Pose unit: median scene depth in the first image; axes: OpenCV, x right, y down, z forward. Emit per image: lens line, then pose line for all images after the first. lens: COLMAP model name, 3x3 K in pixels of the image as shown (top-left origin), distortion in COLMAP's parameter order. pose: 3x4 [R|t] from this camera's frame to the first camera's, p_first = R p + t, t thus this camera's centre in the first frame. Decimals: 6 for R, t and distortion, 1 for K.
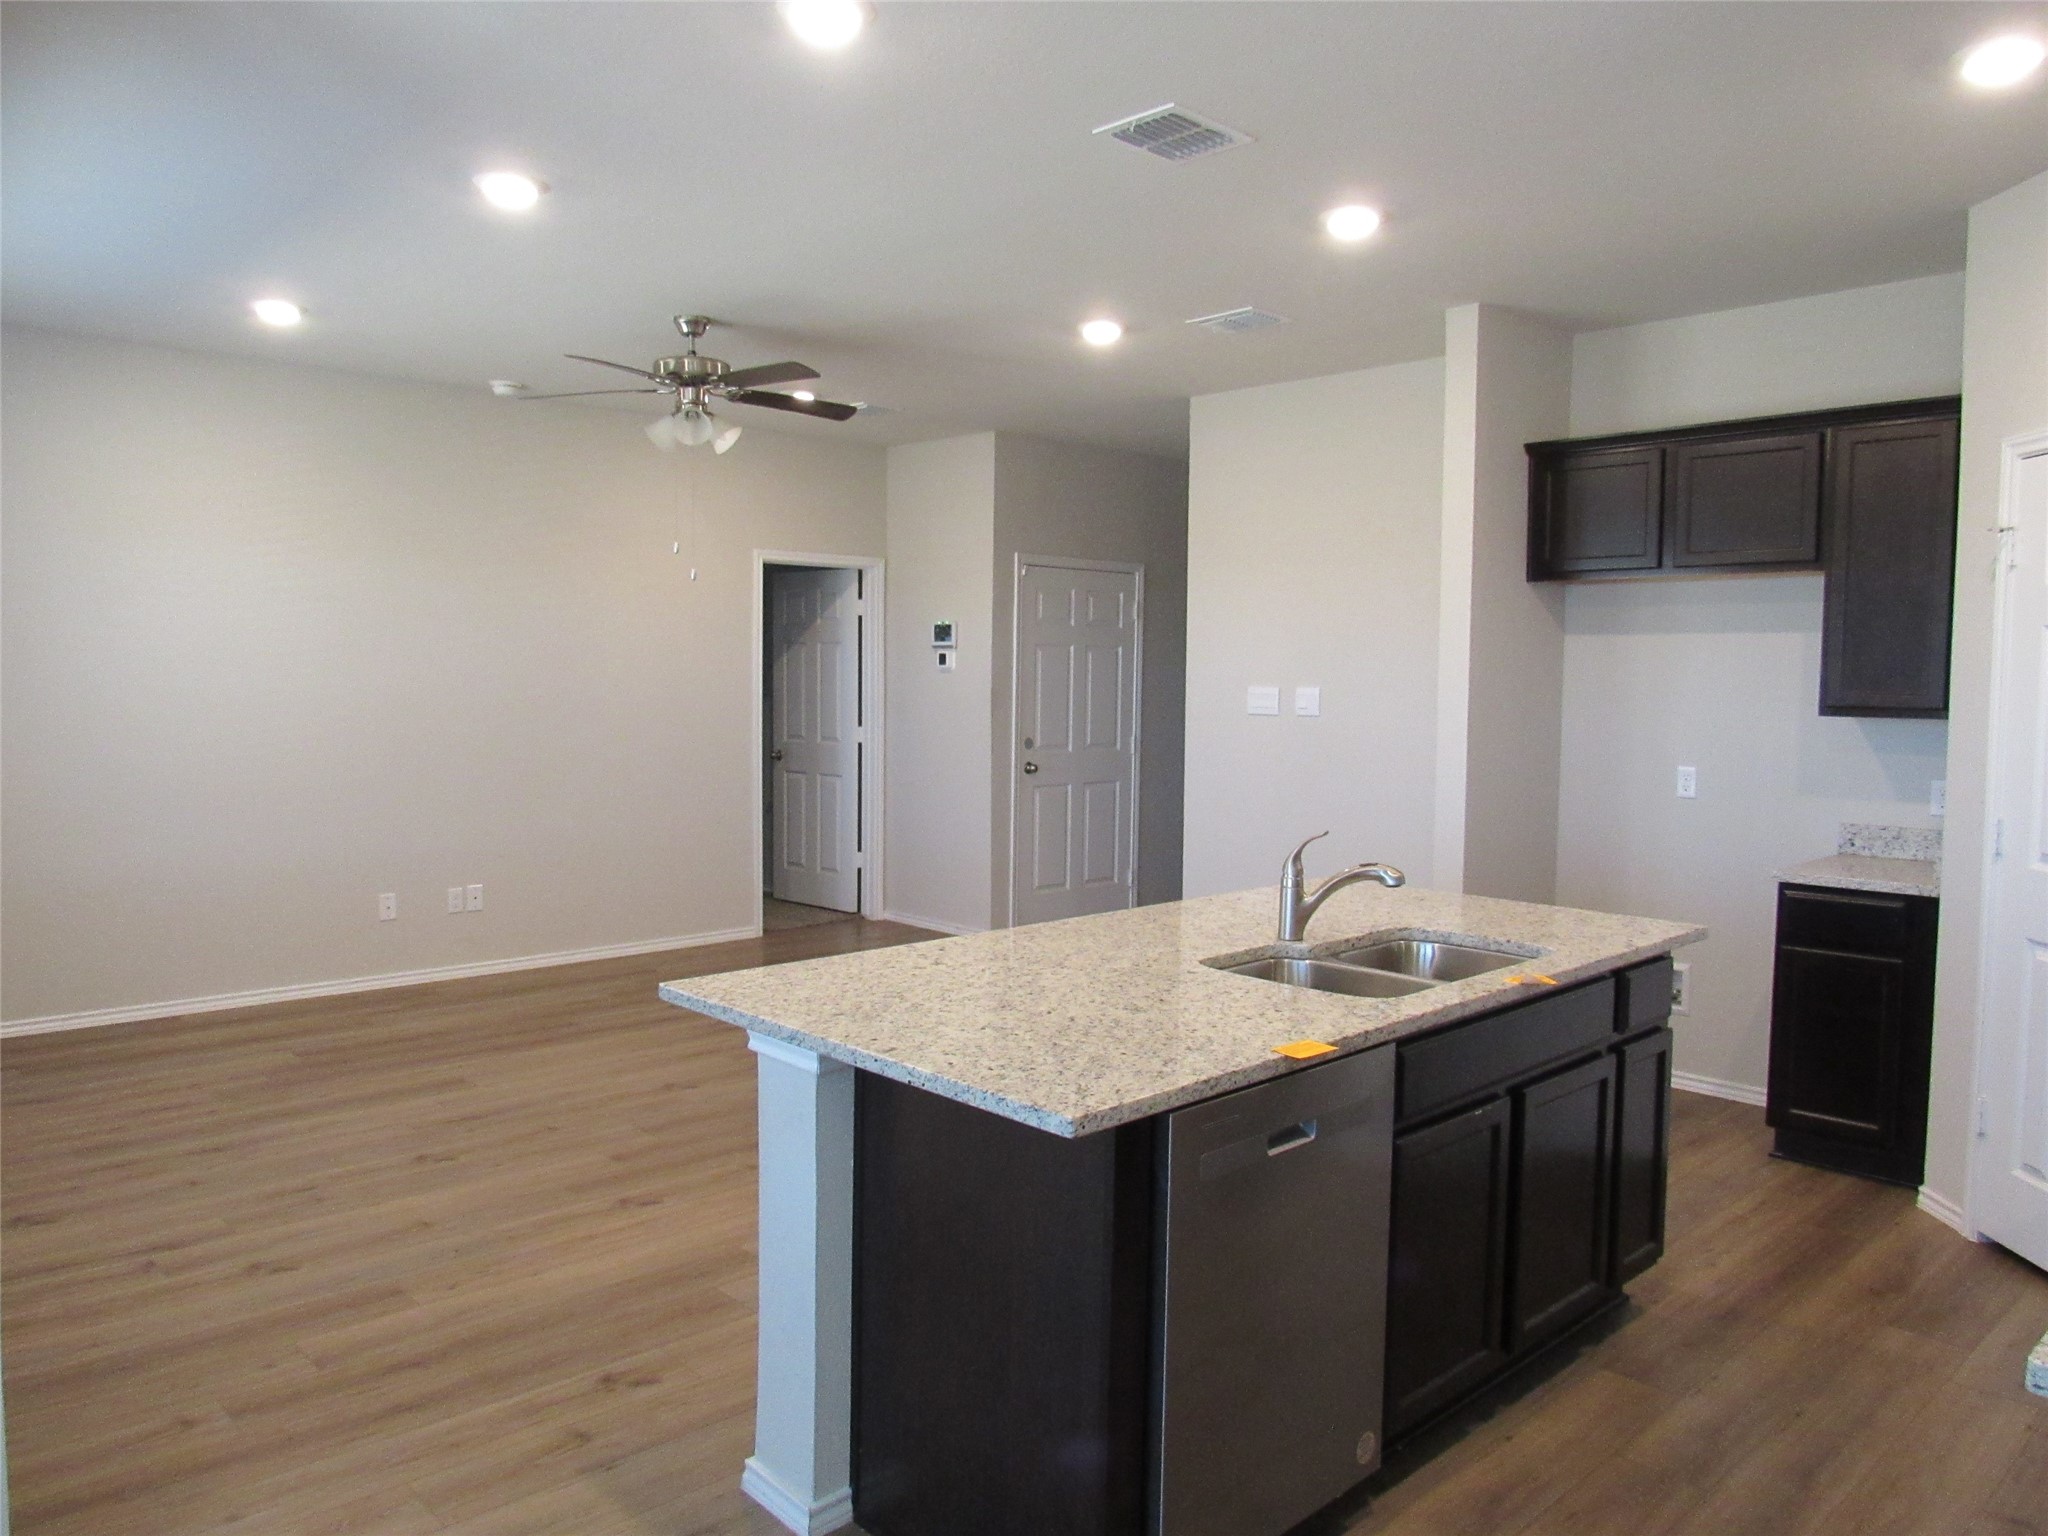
lens RADIAL K [[1440.0, 0, 1010.0], [0, 1440.0, 741.0], [0, 0, 1]] dist [-0.062320, 0.057434]
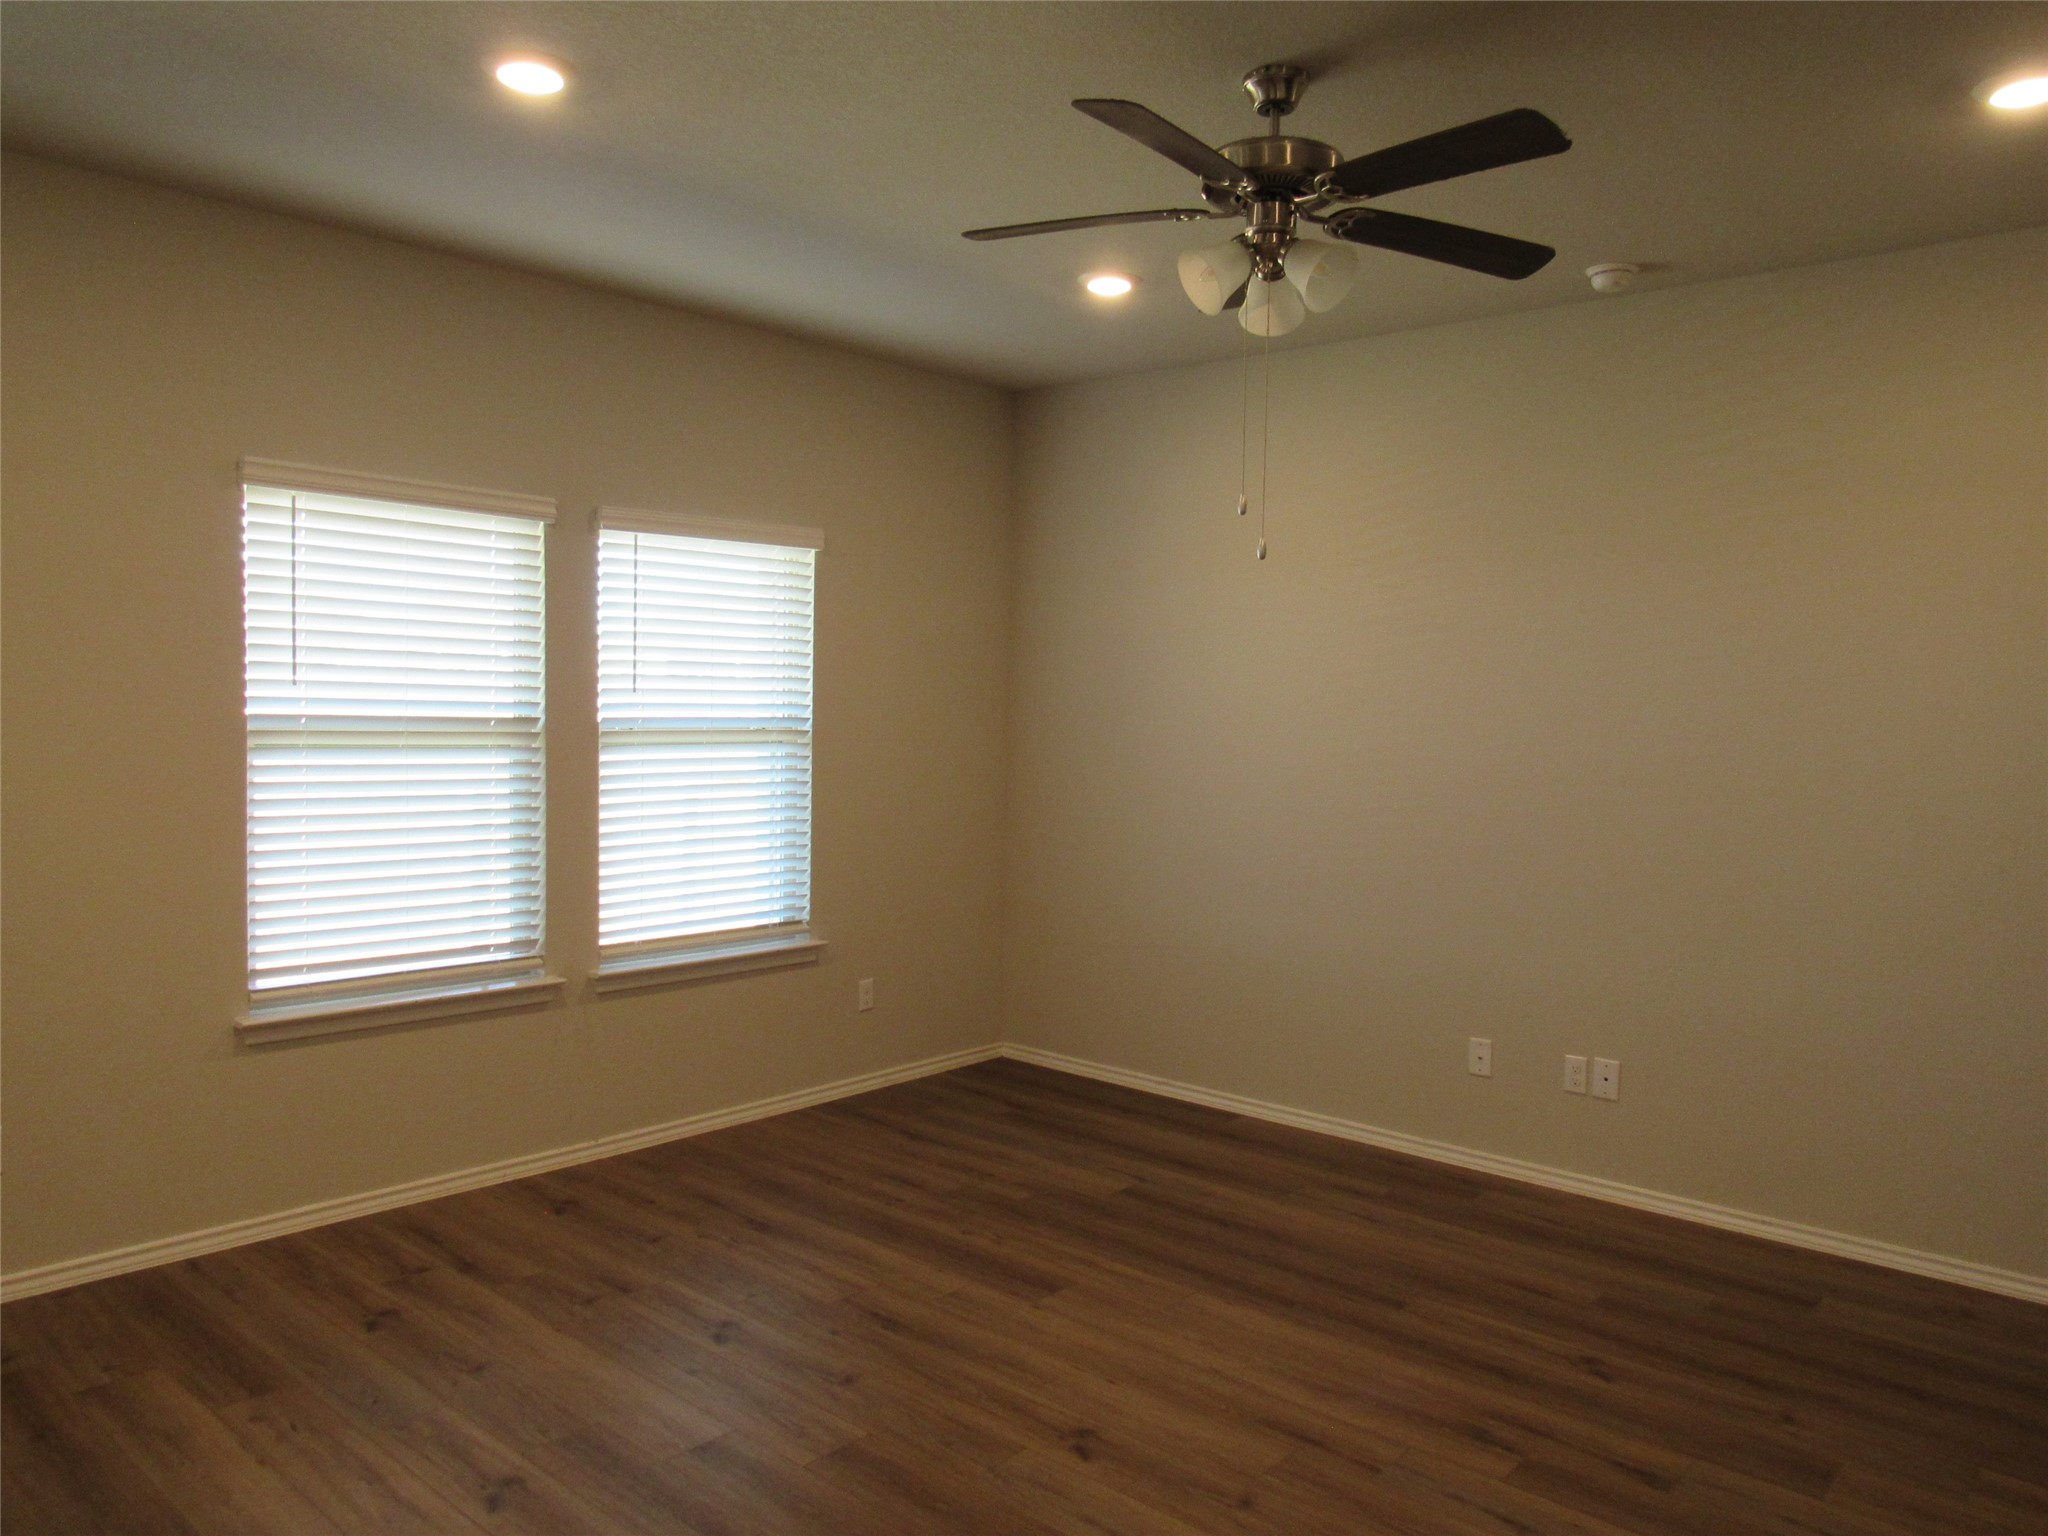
lens RADIAL K [[1450.3, 0, 1024.0], [0, 1450.3, 768.0], [0, 0, 1]] dist [-0.033208, 0.005810]
pose [[0.089158, 0.034367, -0.995424, 0.360204], [-0.064631, 0.997498, 0.028650, -0.047259], [0.993918, 0.061781, 0.091156, 0.981704]]
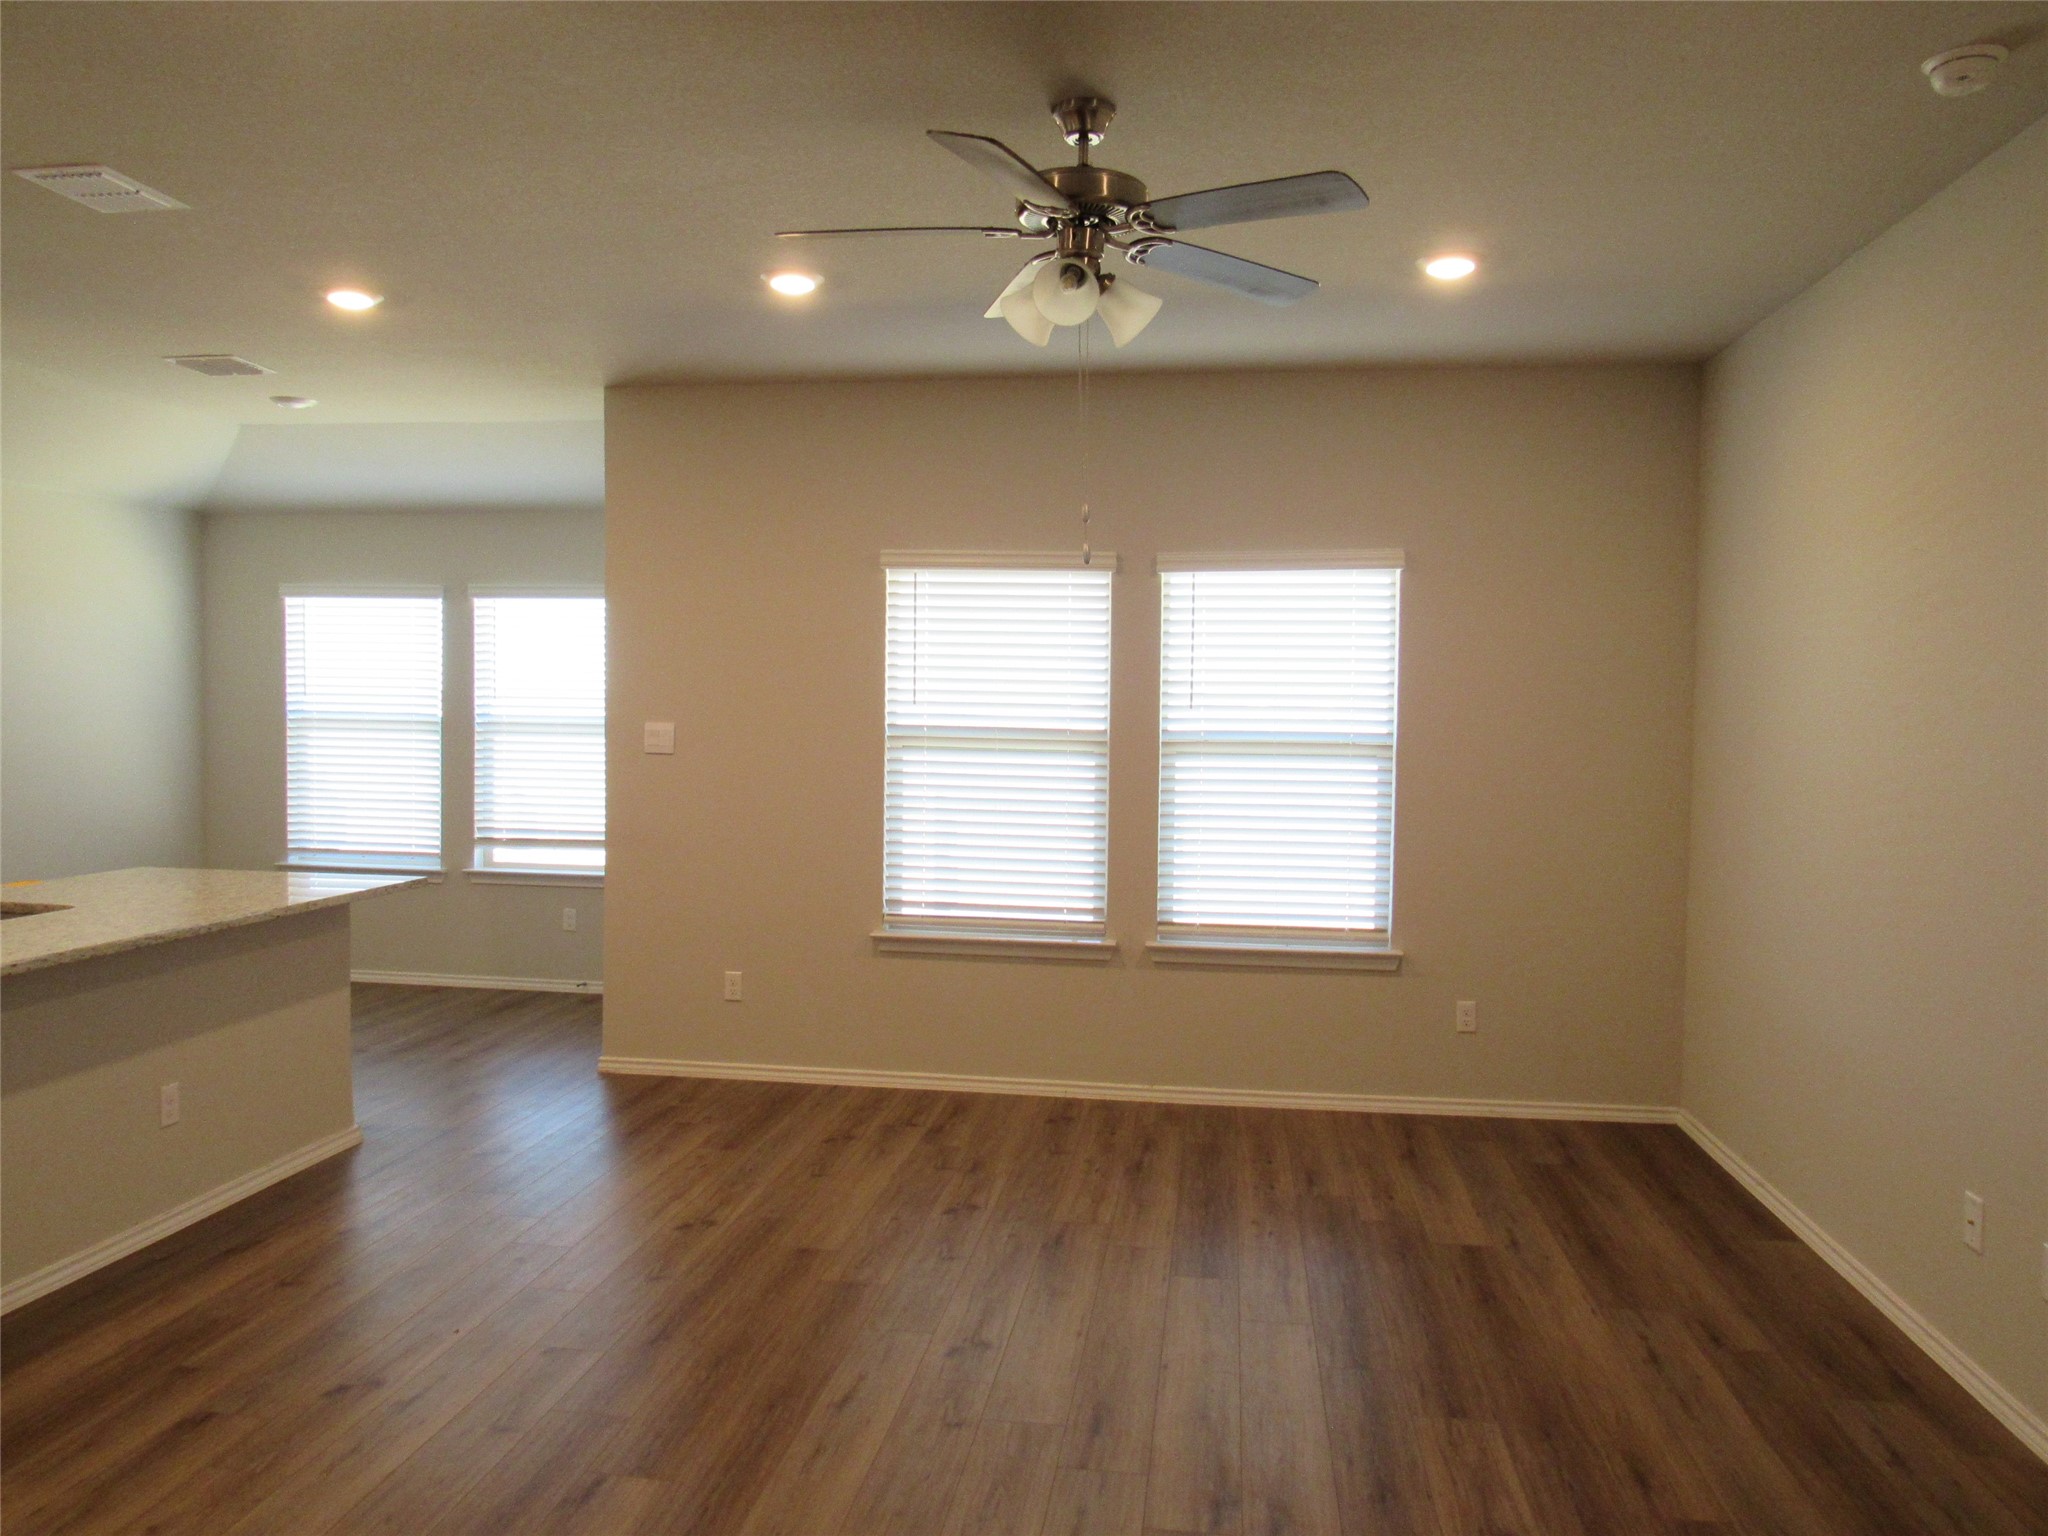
lens RADIAL K [[1476.1, 0, 1021.9], [0, 1476.1, 740.9], [0, 0, 1]] dist [-0.028550, 0.003386]
pose [[-0.780435, -0.010421, -0.625150, 0.190950], [-0.052639, 0.997406, 0.049088, -0.078531], [0.623017, 0.071217, -0.778959, 1.649439]]
